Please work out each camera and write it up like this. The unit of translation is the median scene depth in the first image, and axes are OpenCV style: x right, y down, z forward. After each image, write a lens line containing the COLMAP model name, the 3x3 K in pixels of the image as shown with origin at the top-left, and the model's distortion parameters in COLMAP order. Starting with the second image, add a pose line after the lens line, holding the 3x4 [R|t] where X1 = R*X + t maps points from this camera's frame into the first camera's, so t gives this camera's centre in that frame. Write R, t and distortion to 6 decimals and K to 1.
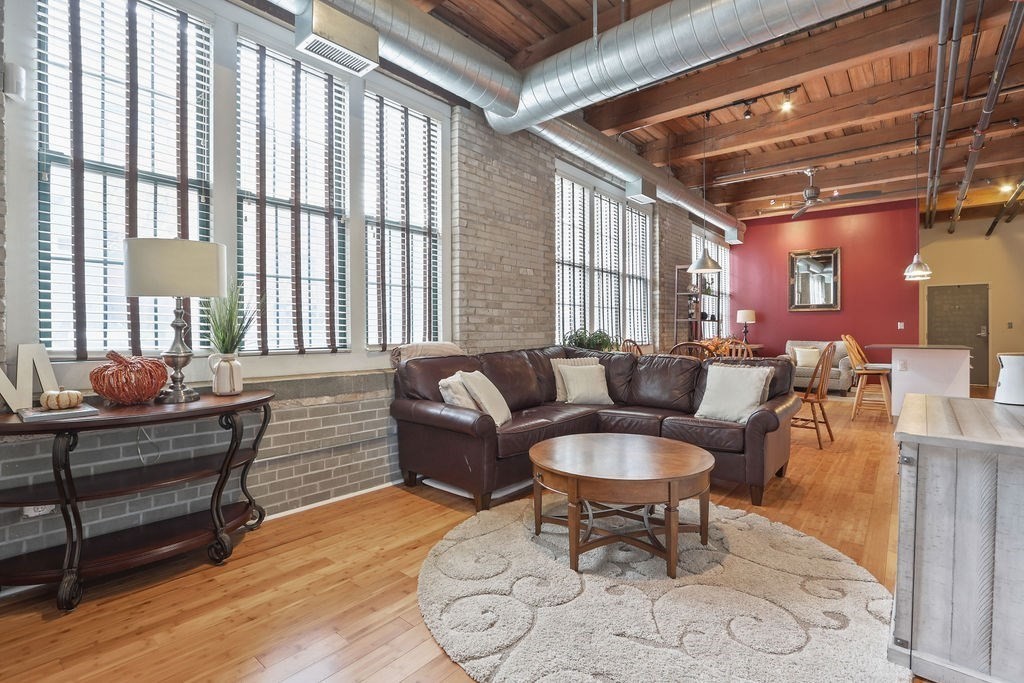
lens RADIAL K [[481.4, 0, 508.1], [0, 481.4, 332.6], [0, 0, 1]] dist [-0.013650, 0.001991]
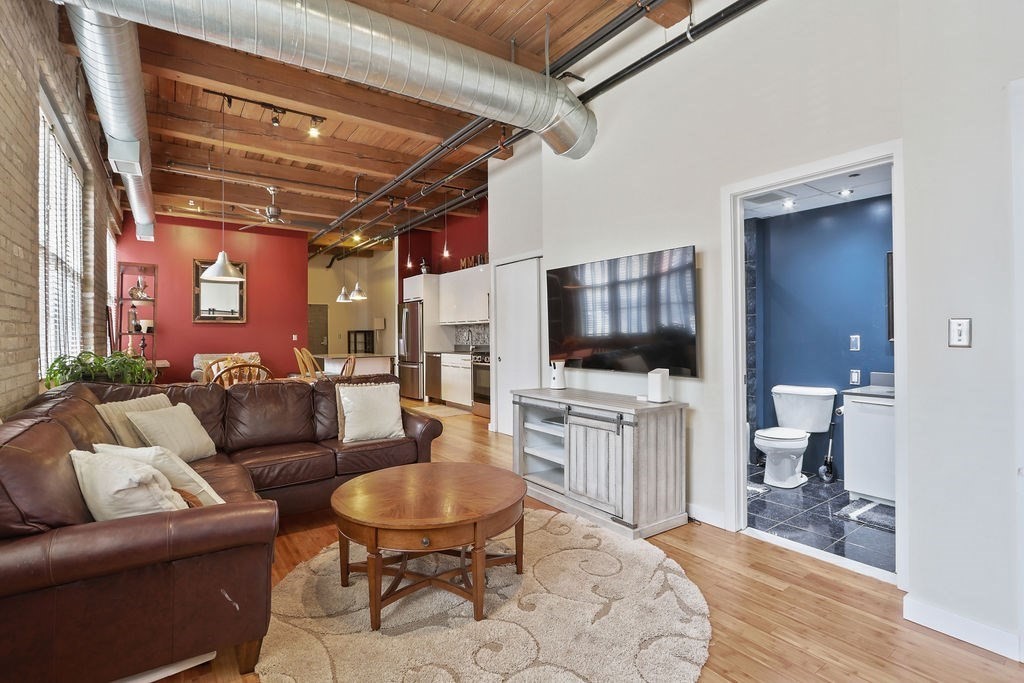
lens RADIAL K [[490.7, 0, 515.1], [0, 490.7, 328.1], [0, 0, 1]] dist [0.000405, 0.001462]
pose [[0.247154, 0.007784, 0.968945, -0.276447], [0.014788, 0.999821, -0.011804, -0.020207], [-0.968863, 0.017246, 0.246994, 0.249260]]
